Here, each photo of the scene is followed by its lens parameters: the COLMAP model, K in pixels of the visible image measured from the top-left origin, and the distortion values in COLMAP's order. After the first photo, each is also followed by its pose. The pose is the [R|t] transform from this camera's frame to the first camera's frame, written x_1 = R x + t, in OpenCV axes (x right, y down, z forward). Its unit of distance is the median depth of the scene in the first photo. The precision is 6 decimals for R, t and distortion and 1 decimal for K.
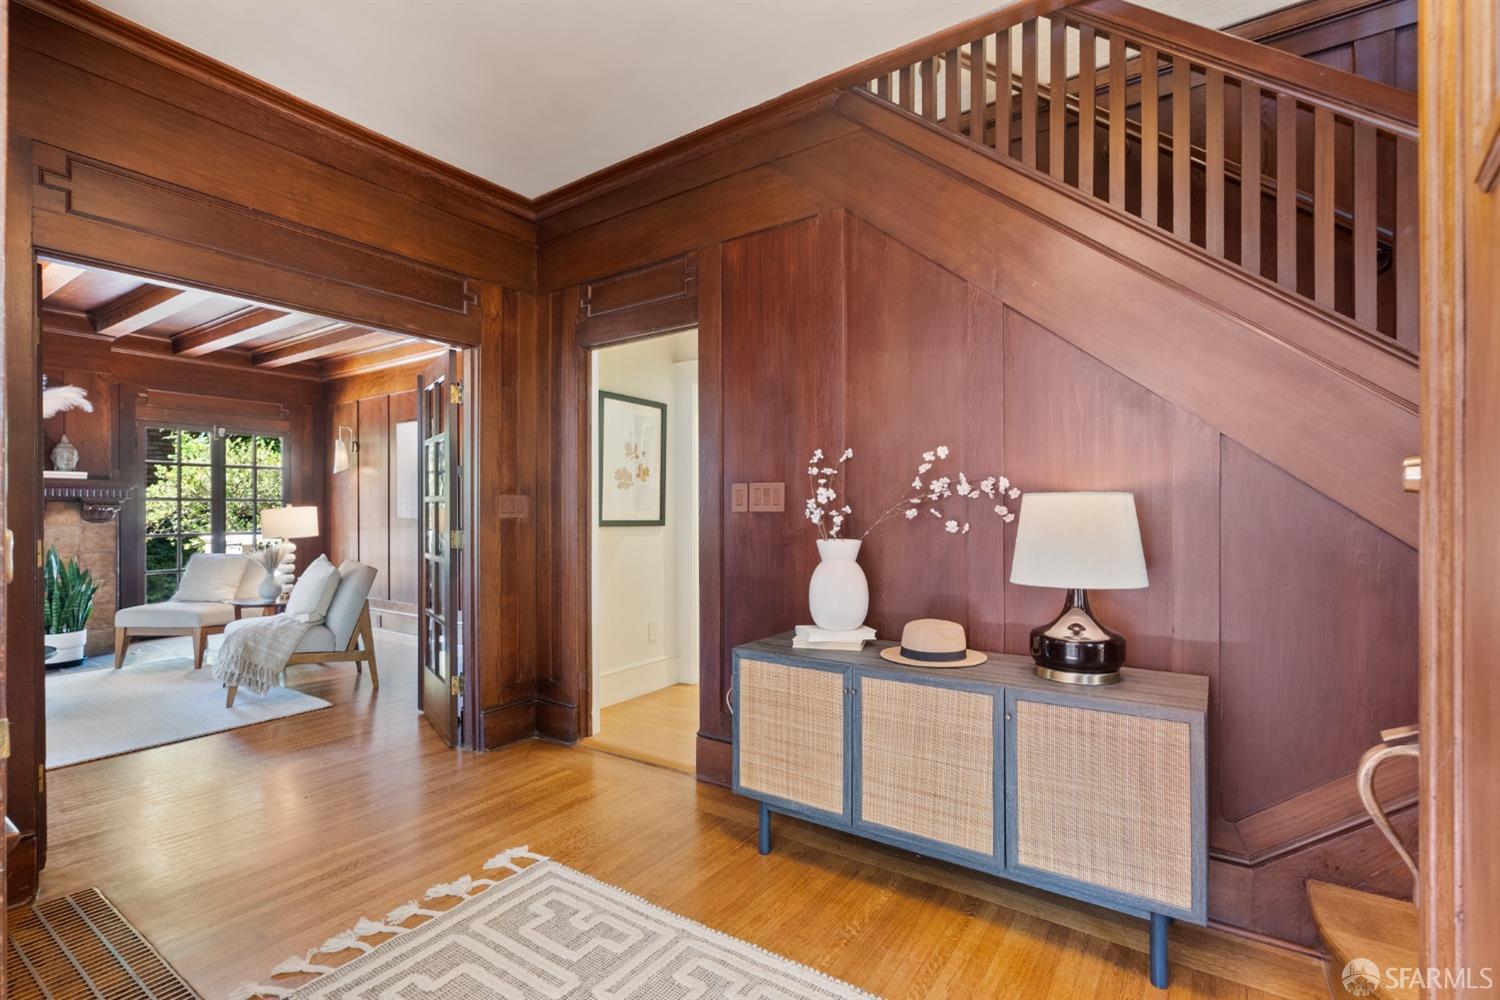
lens RADIAL K [[682.2, 0, 749.7], [0, 682.2, 515.9], [0, 0, 1]] dist [-0.002423, -0.000280]
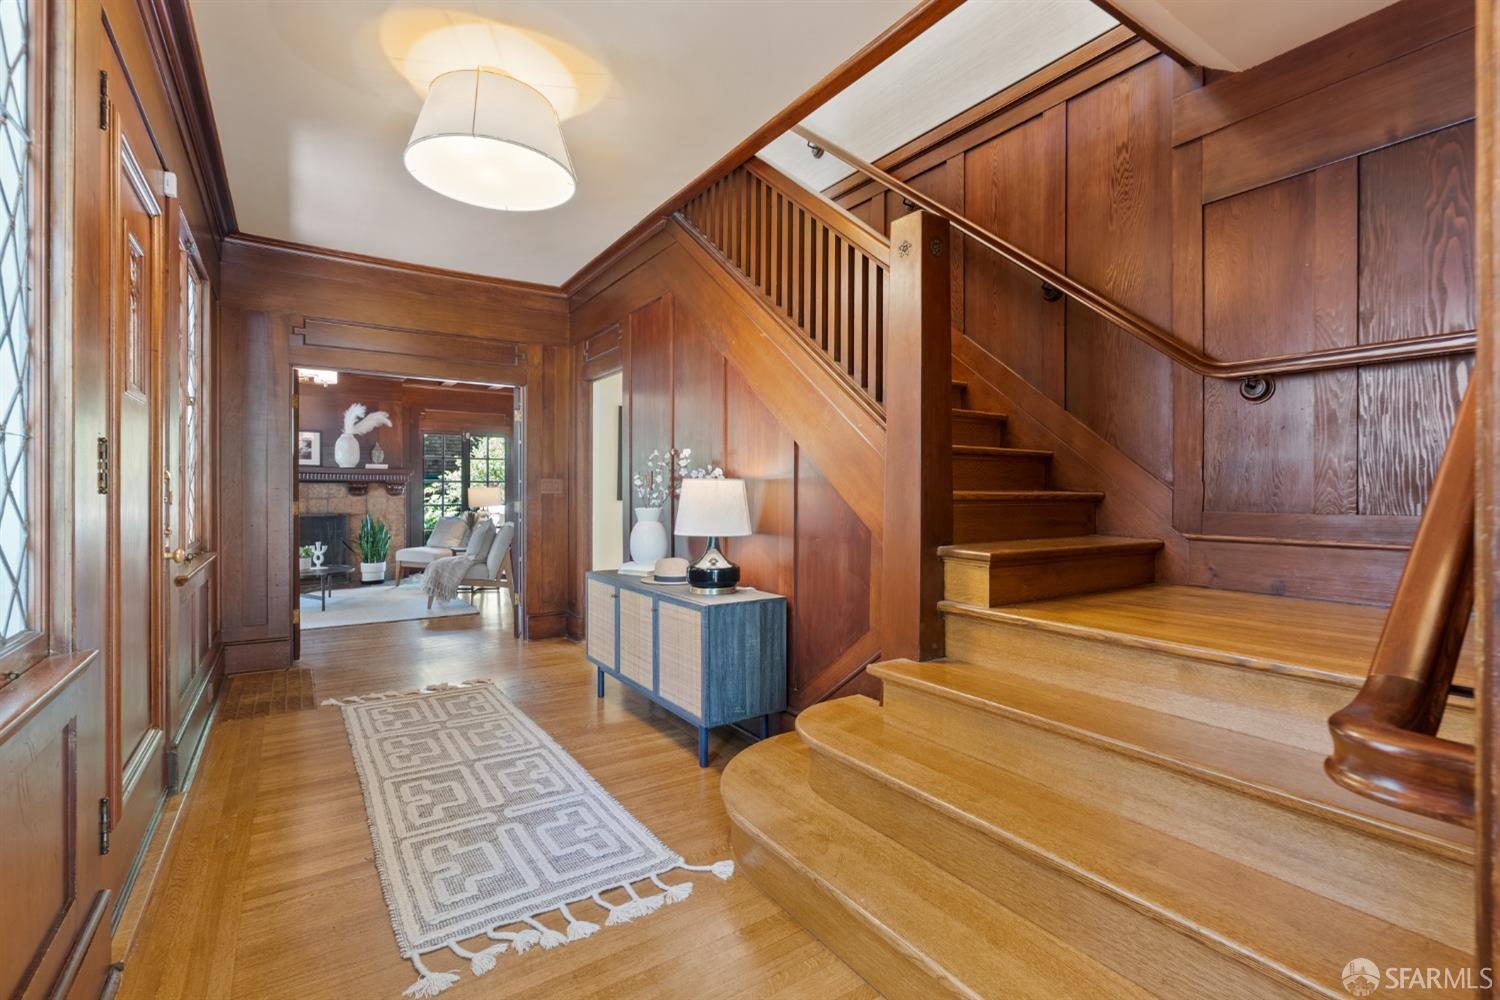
lens RADIAL K [[681.3, 0, 750.0], [0, 681.3, 500.0], [0, 0, 1]] dist [-0.001189, -0.000119]
pose [[0.927569, 0.009874, -0.373522, 0.650517], [-0.008364, 0.999949, 0.005663, 0.004593], [0.373559, -0.002129, 0.927604, -0.264757]]
